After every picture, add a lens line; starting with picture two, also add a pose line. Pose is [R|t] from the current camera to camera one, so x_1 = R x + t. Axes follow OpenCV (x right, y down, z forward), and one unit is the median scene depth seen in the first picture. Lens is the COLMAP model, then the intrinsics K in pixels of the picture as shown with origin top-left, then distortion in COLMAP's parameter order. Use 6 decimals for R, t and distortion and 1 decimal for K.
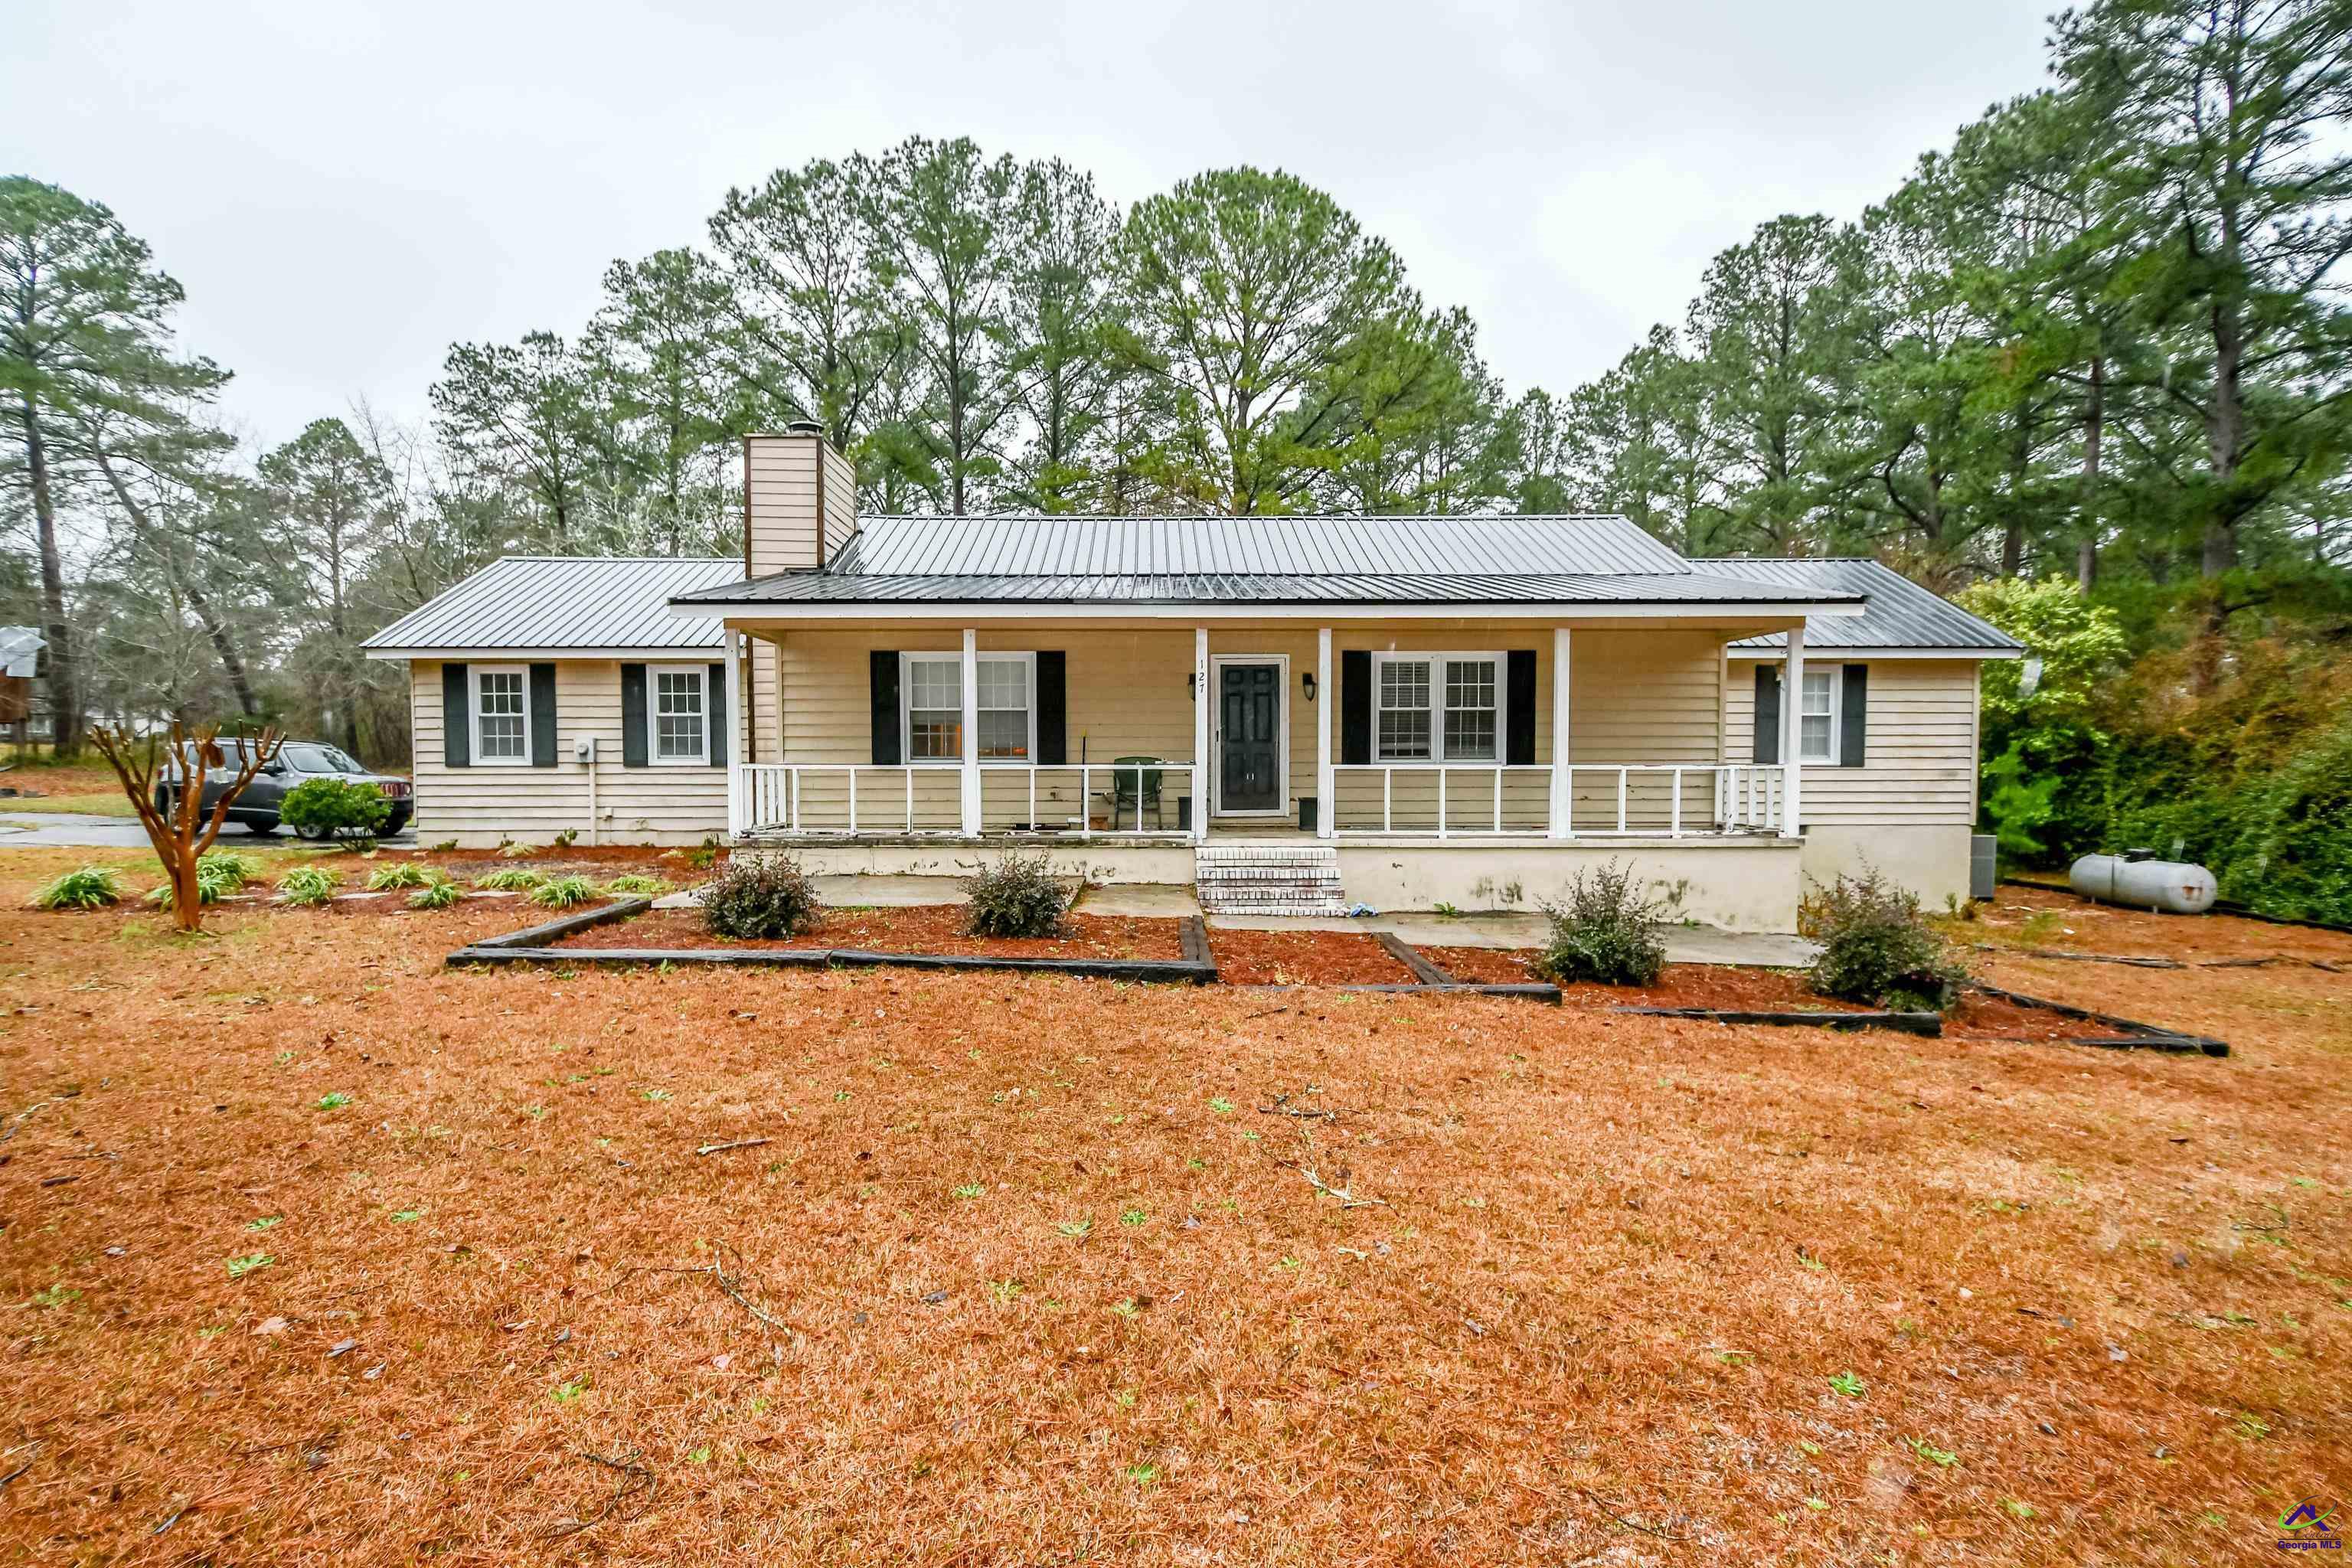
lens RADIAL K [[1143.8, 0, 1176.6], [0, 1143.8, 789.1], [0, 0, 1]] dist [-0.015796, -0.000581]
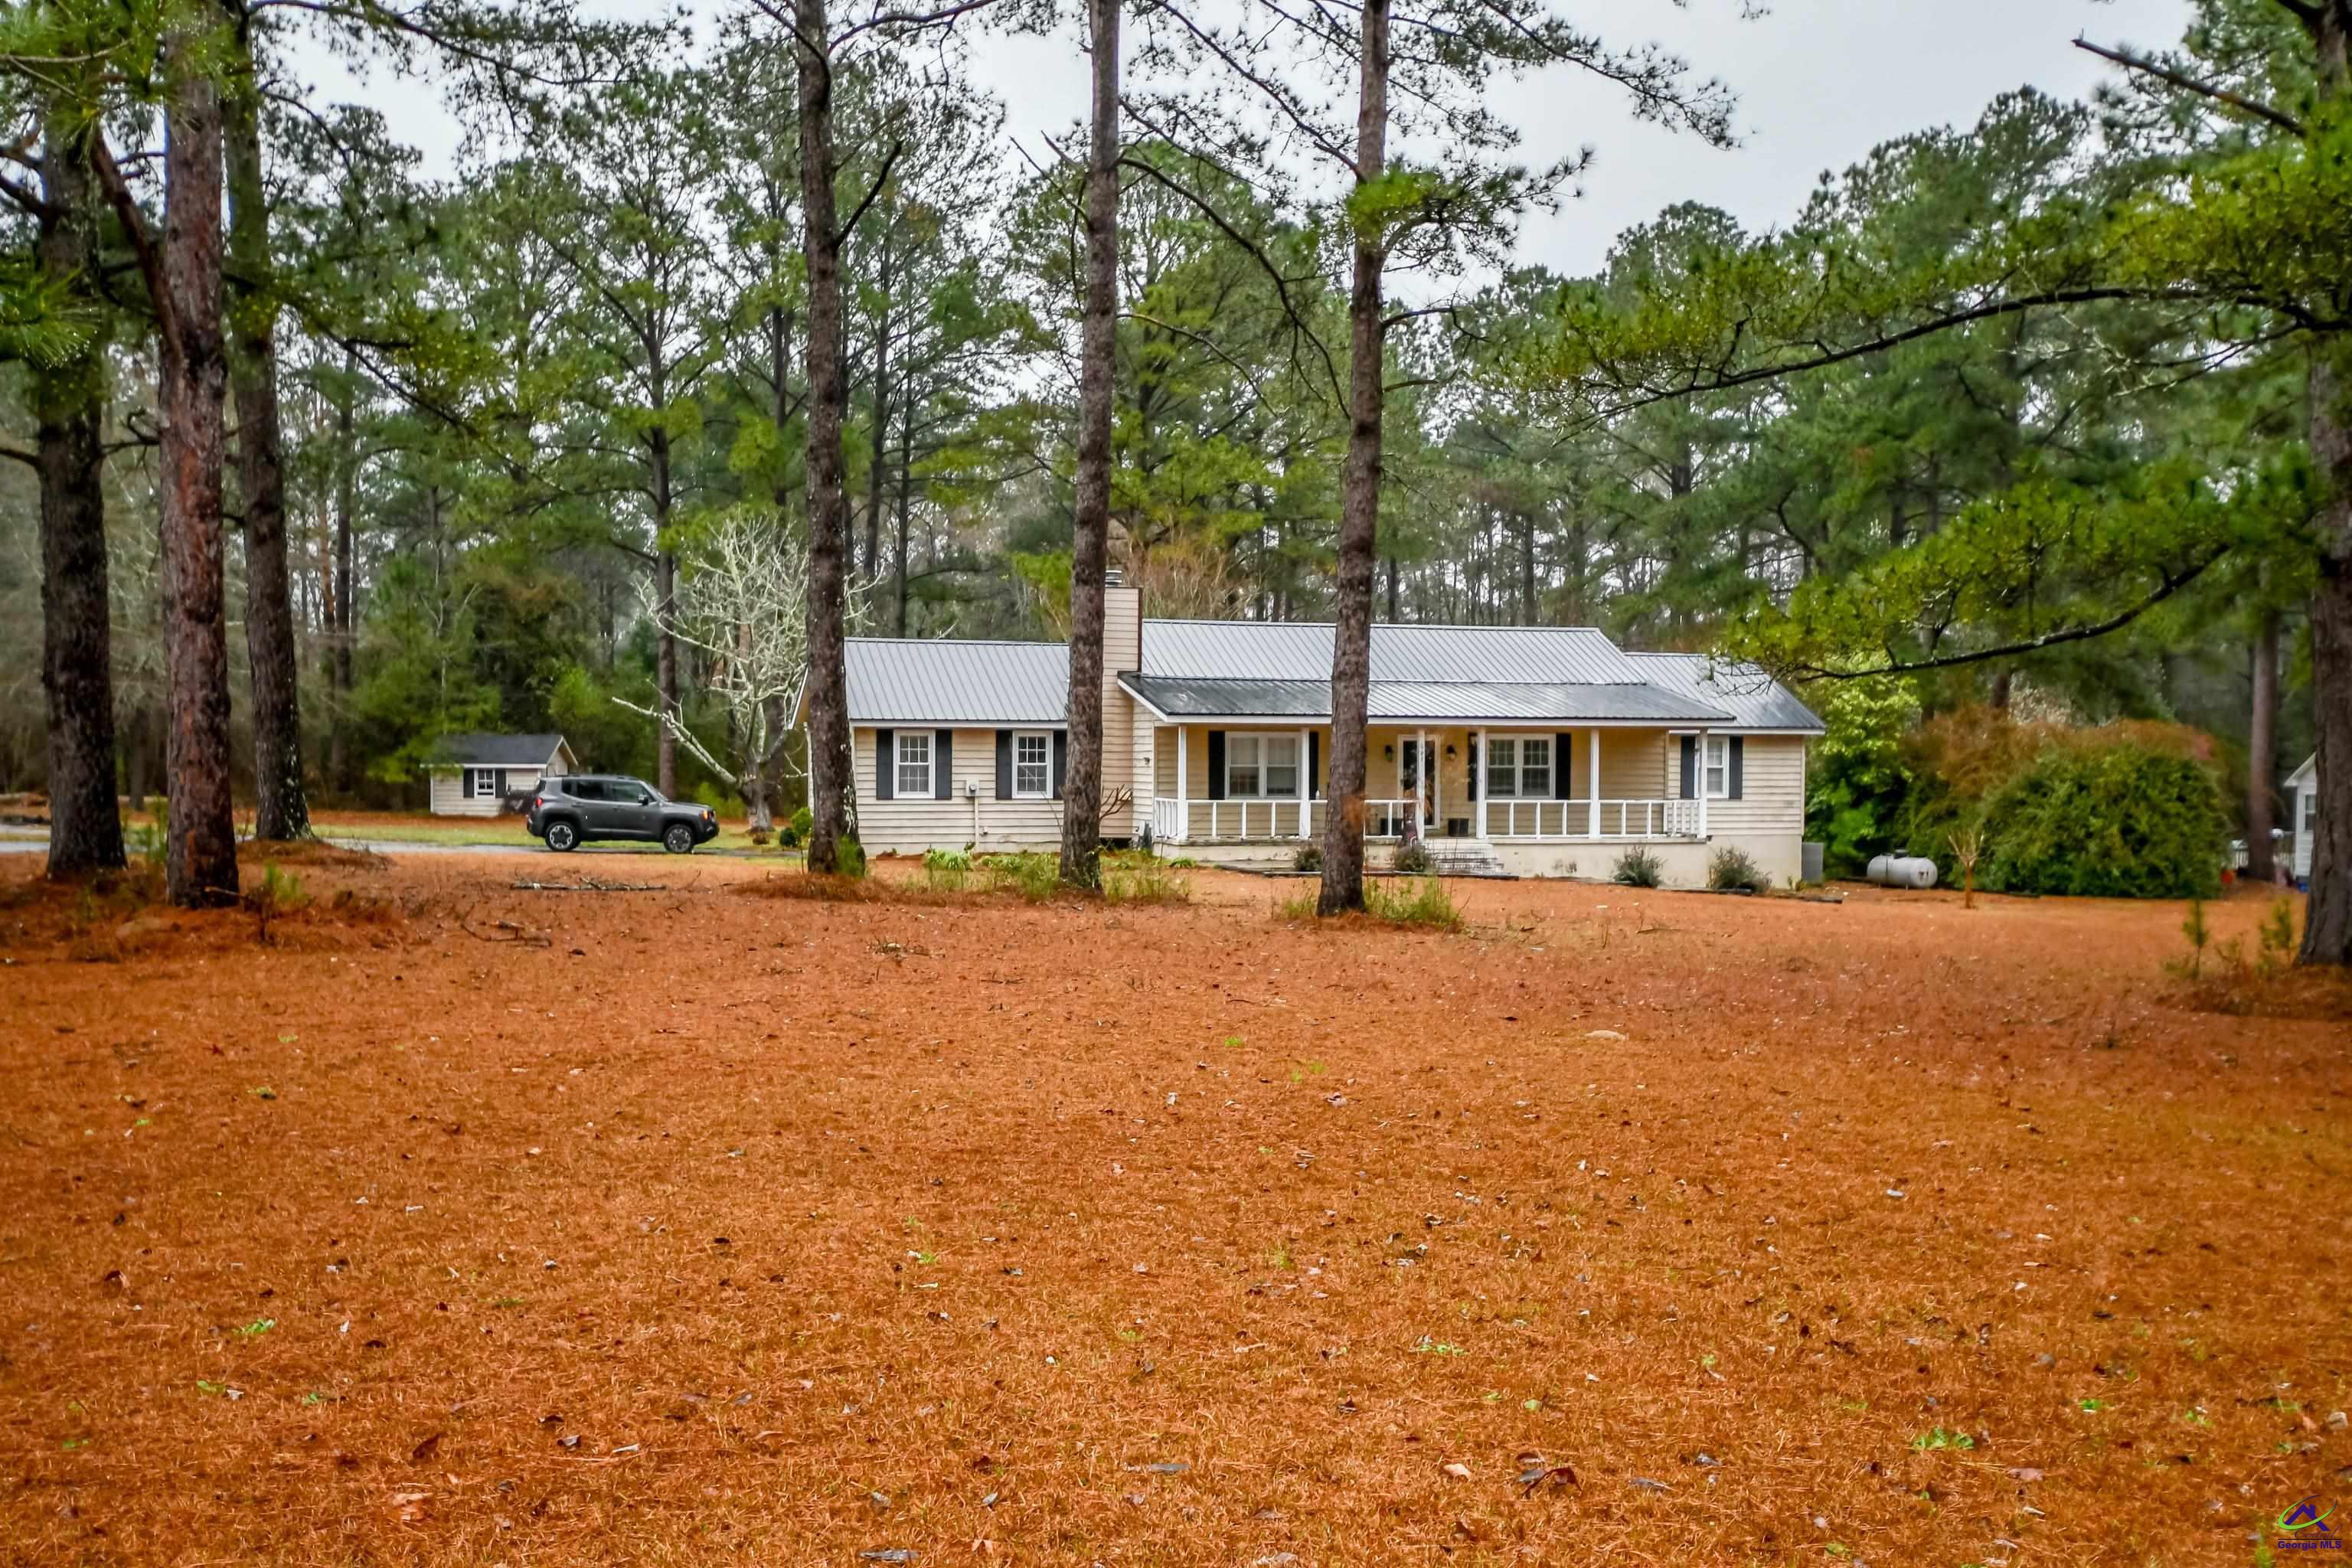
lens RADIAL K [[2486.8, 0, 1163.7], [0, 2486.8, 784.8], [0, 0, 1]] dist [-0.010210, 0.000000]
pose [[0.958423, 0.001235, 0.285349, -1.200949], [0.002864, 0.999899, -0.013950, 0.007043], [-0.285337, 0.014187, 0.958322, -2.167490]]
